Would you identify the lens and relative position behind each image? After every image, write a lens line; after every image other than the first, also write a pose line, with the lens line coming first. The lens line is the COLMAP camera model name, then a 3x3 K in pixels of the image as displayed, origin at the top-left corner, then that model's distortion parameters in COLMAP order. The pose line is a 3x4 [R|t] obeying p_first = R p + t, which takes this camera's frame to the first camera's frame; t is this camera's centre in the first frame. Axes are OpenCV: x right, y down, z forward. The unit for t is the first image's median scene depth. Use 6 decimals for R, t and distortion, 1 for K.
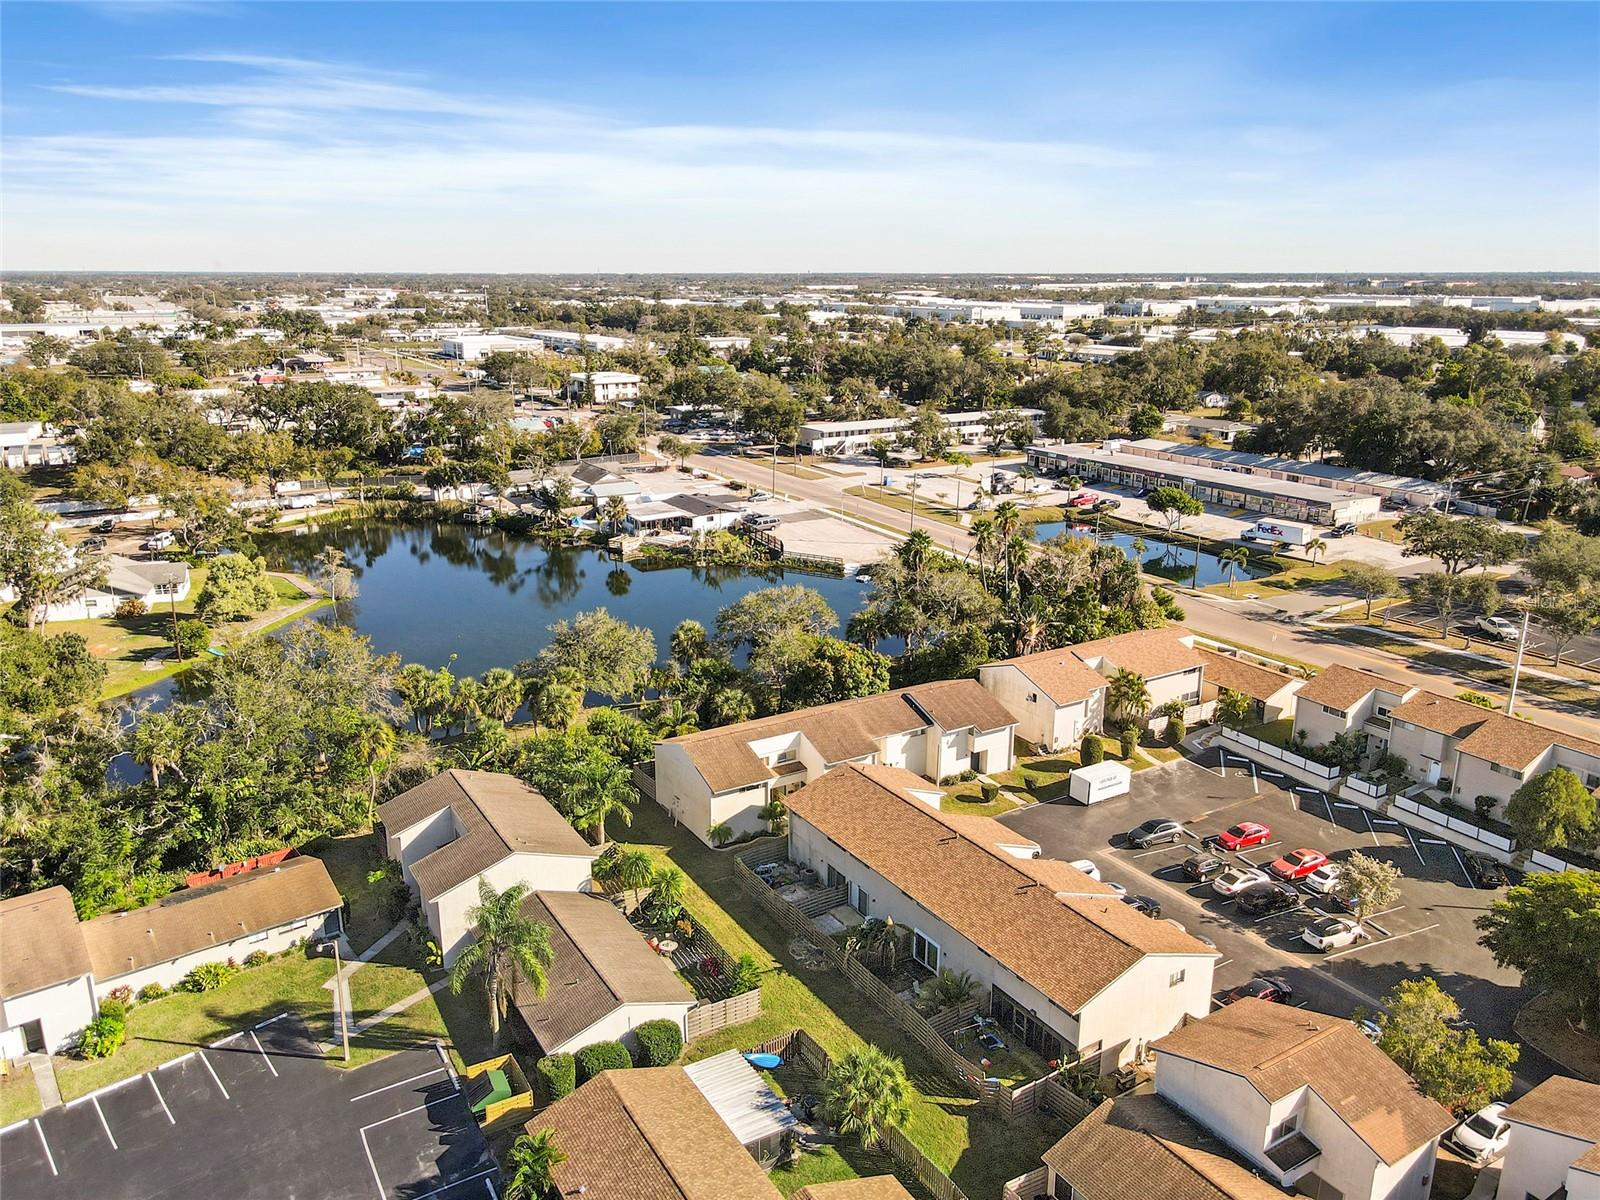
lens RADIAL K [[1195.7, 0, 793.2], [0, 1195.7, 599.5], [0, 0, 1]] dist [0.014132, 0.017539]
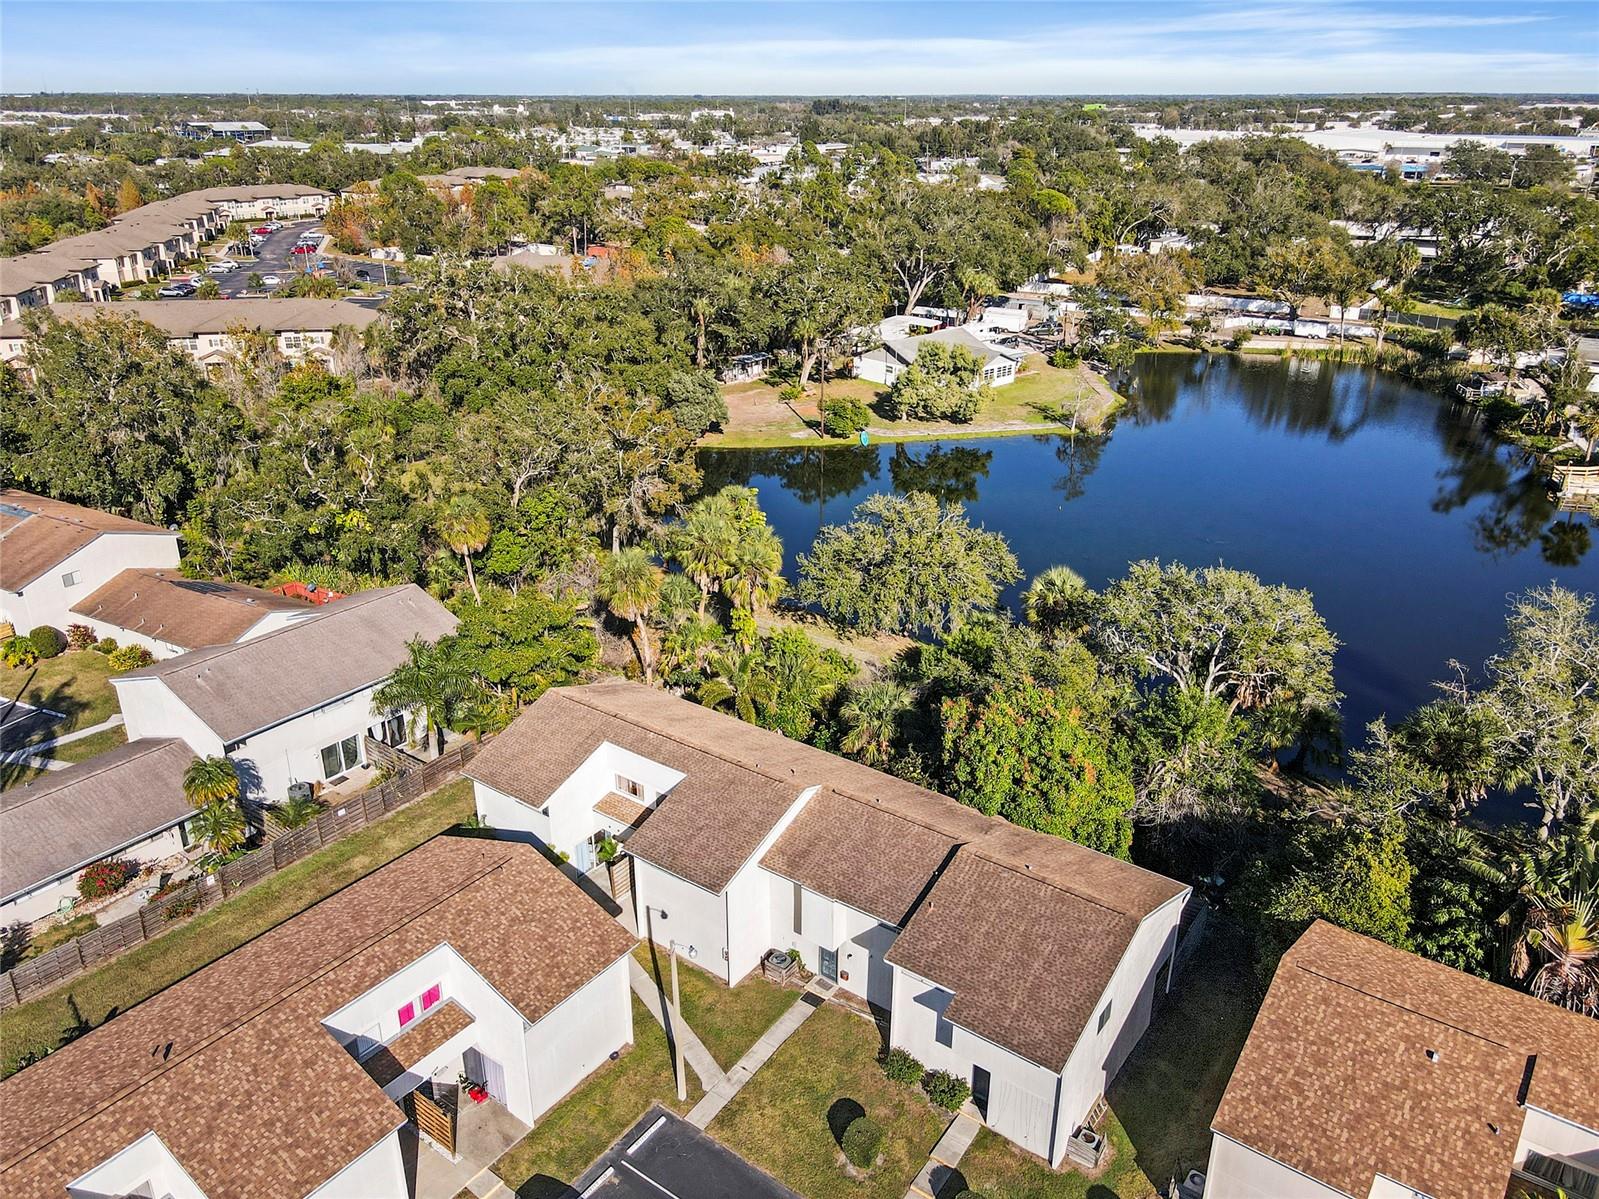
lens RADIAL K [[1194.9, 0, 804.6], [0, 1194.9, 598.9], [0, 0, 1]] dist [0.014132, 0.017539]
pose [[0.385608, 0.361194, -0.849026, 0.288113], [-0.248979, 0.926789, 0.281196, -0.080389], [0.888435, 0.102958, 0.447307, 0.516670]]
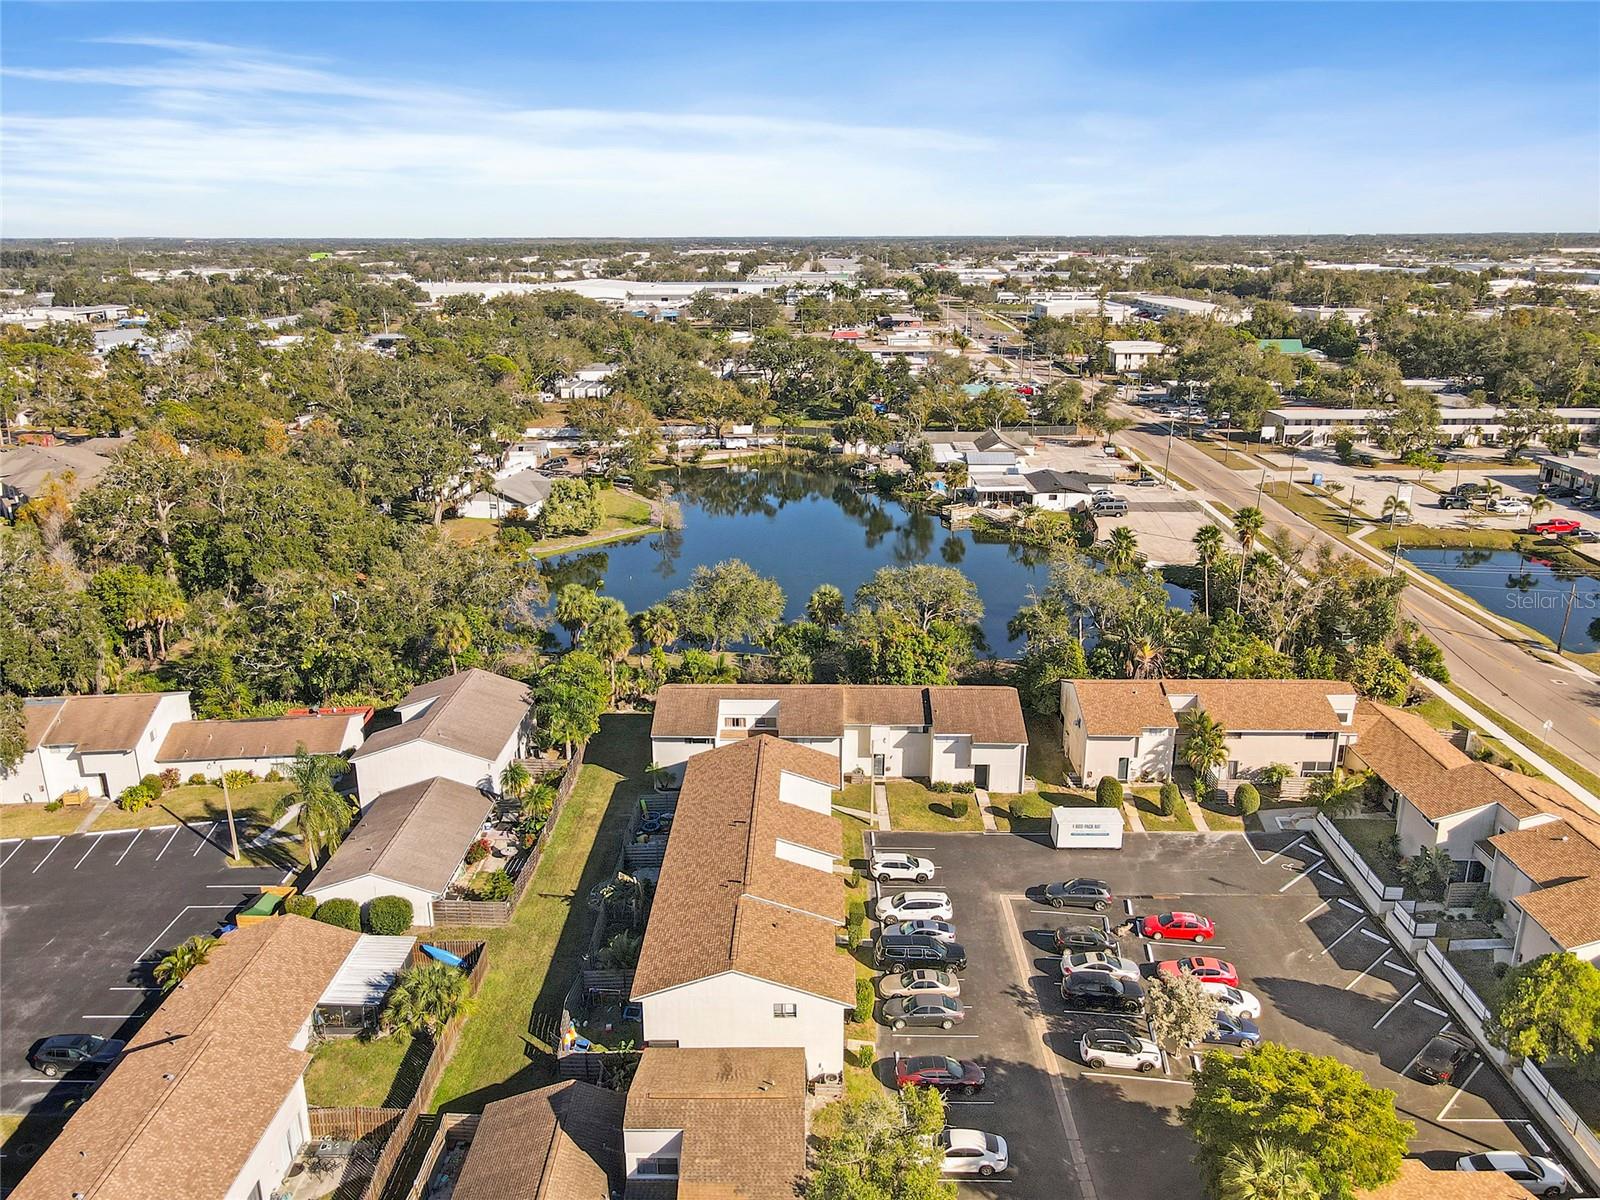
lens RADIAL K [[1195.7, 0, 791.9], [0, 1195.7, 603.2], [0, 0, 1]] dist [0.014132, 0.017539]
pose [[0.845883, 0.156268, -0.509963, 0.332179], [-0.140284, 0.987637, 0.069950, -0.027656], [0.514590, 0.012370, 0.857347, 0.090147]]
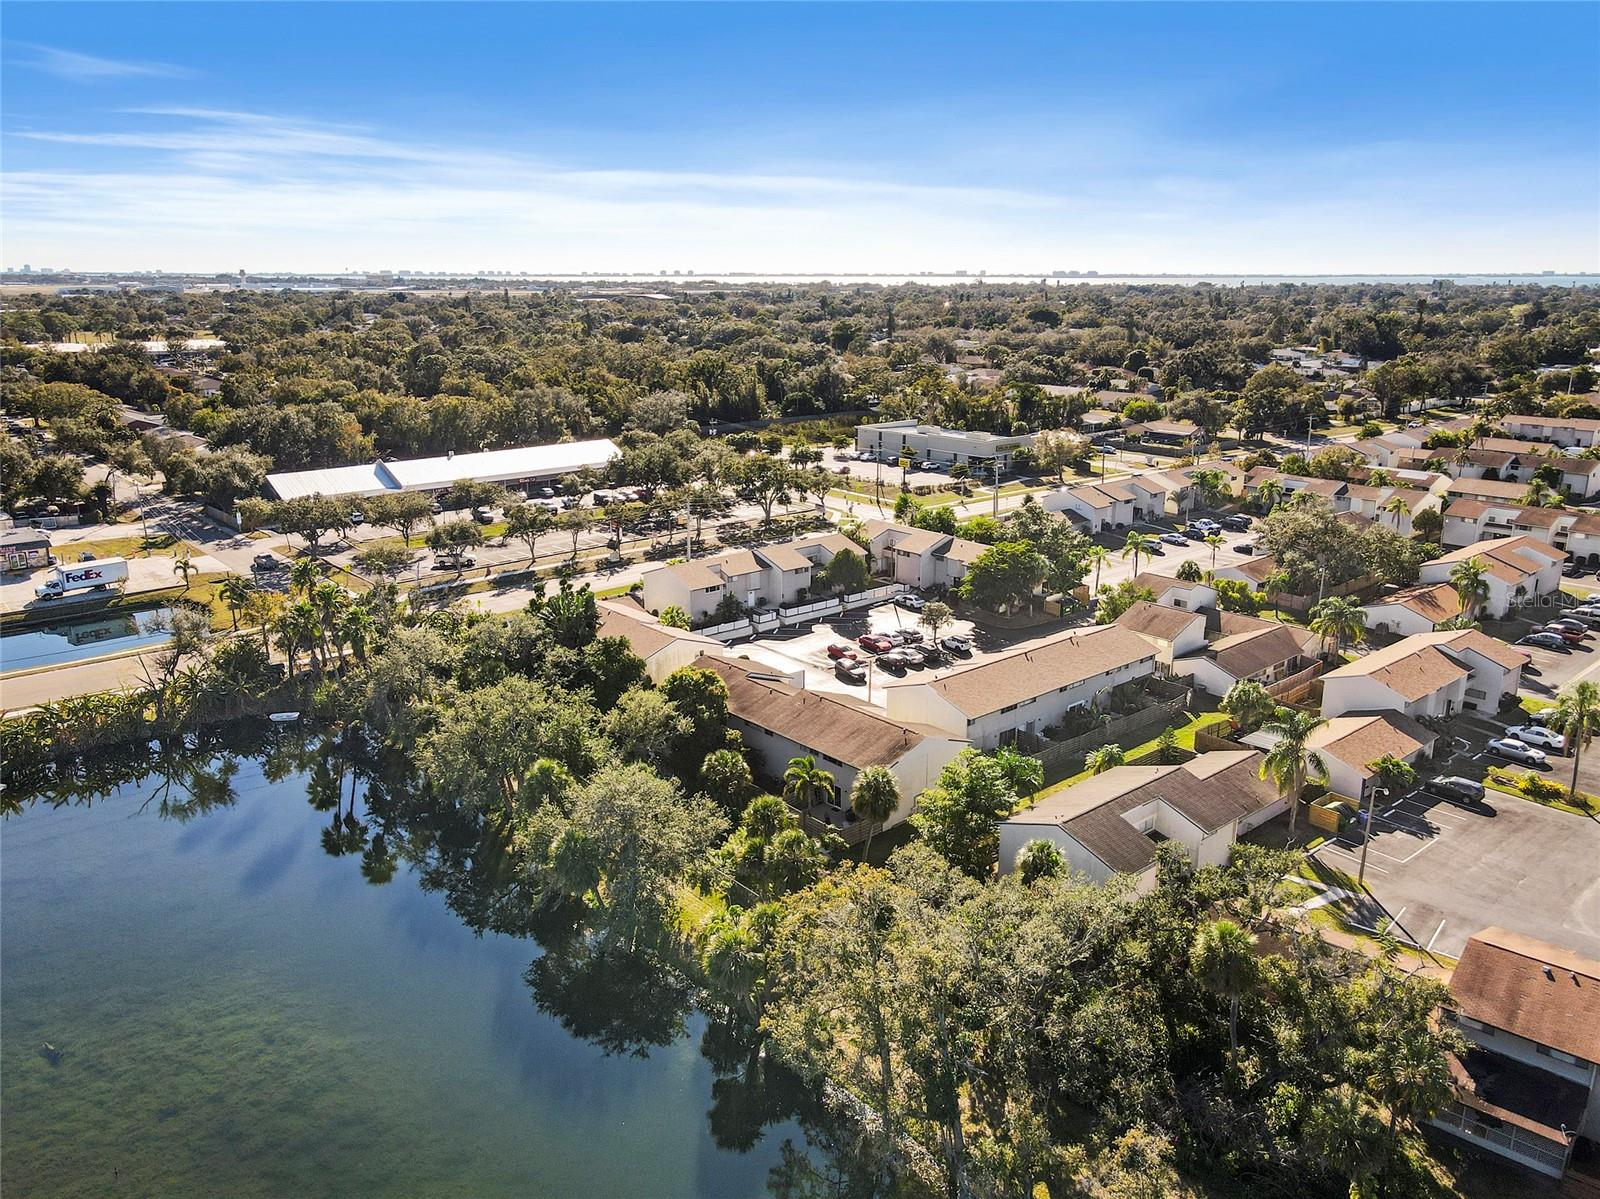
lens RADIAL K [[1195.7, 0, 794.6], [0, 1195.7, 603.5], [0, 0, 1]] dist [0.014132, 0.017539]
pose [[-0.169325, -0.266714, 0.948785, -0.642624], [0.263579, 0.915365, 0.304358, -0.208161], [-0.949661, 0.301615, -0.084694, 0.721902]]
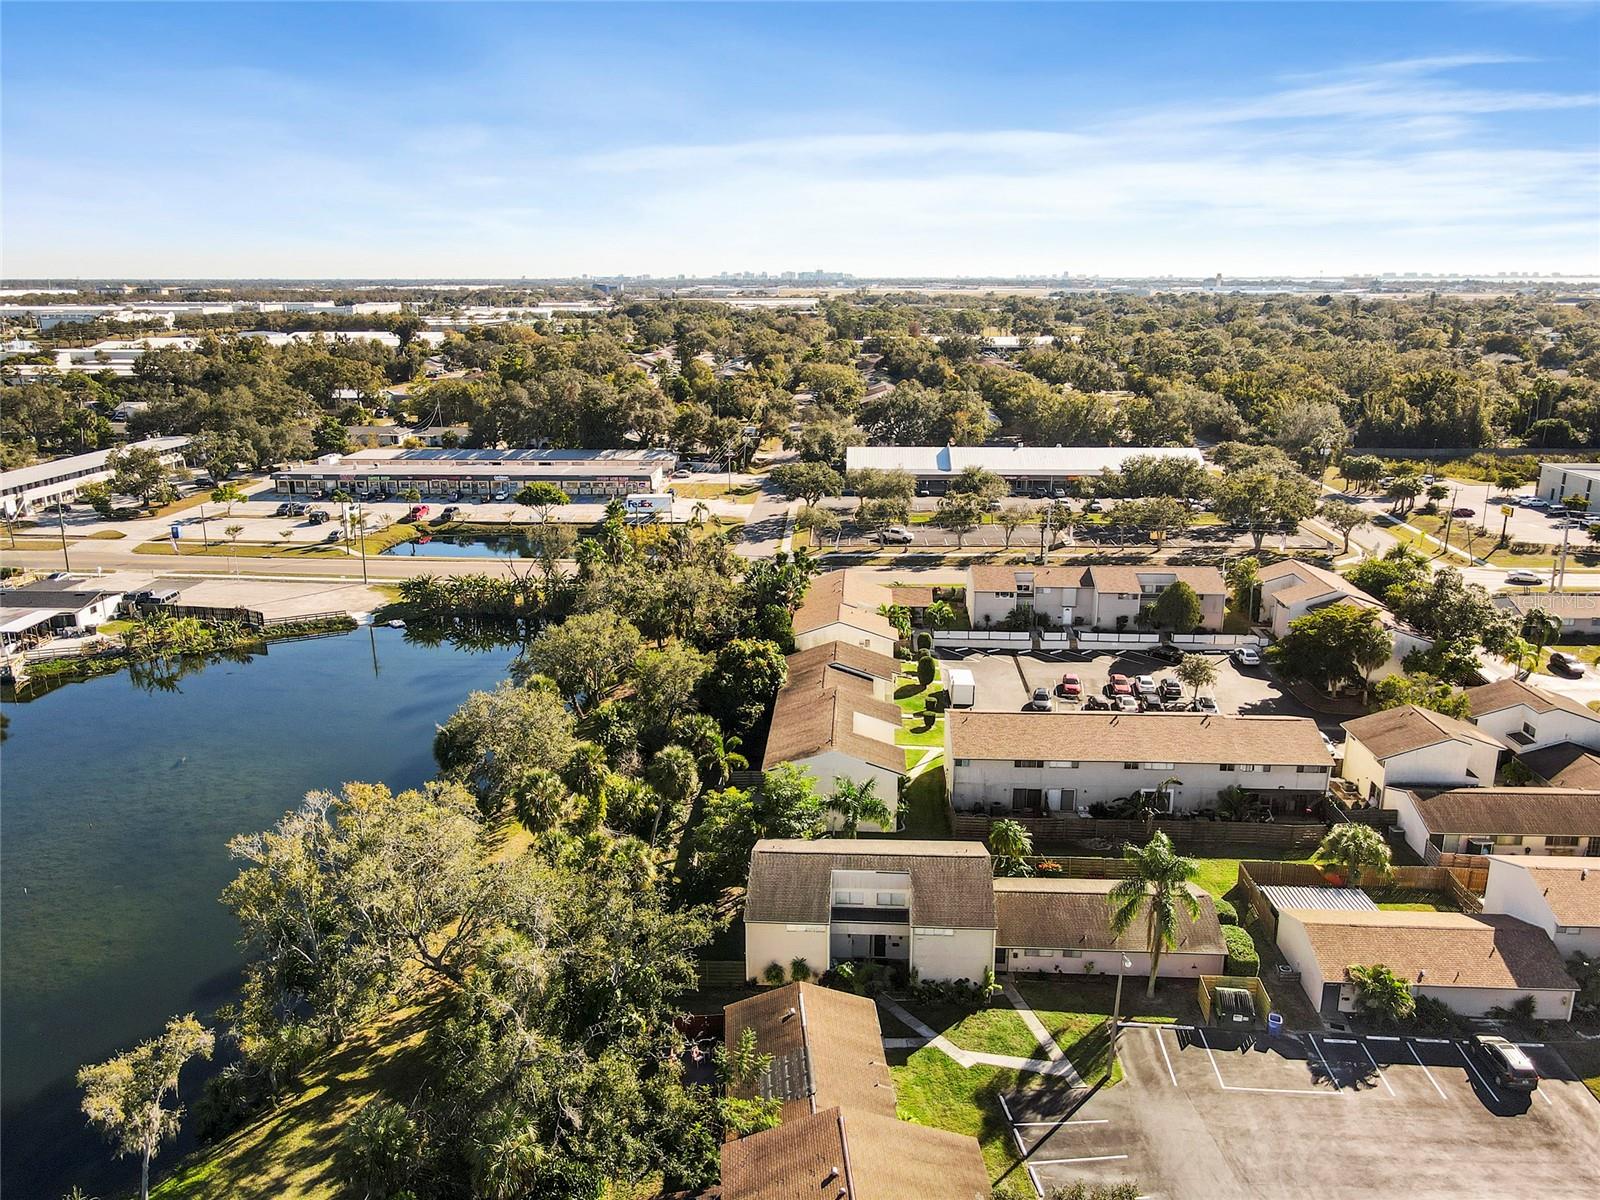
lens RADIAL K [[1195.7, 0, 809.3], [0, 1195.7, 613.1], [0, 0, 1]] dist [0.014132, 0.017539]
pose [[0.561171, -0.228398, 0.795563, -0.539533], [0.224811, 0.967100, 0.119068, -0.070222], [-0.796584, 0.112034, 0.594055, 0.255332]]
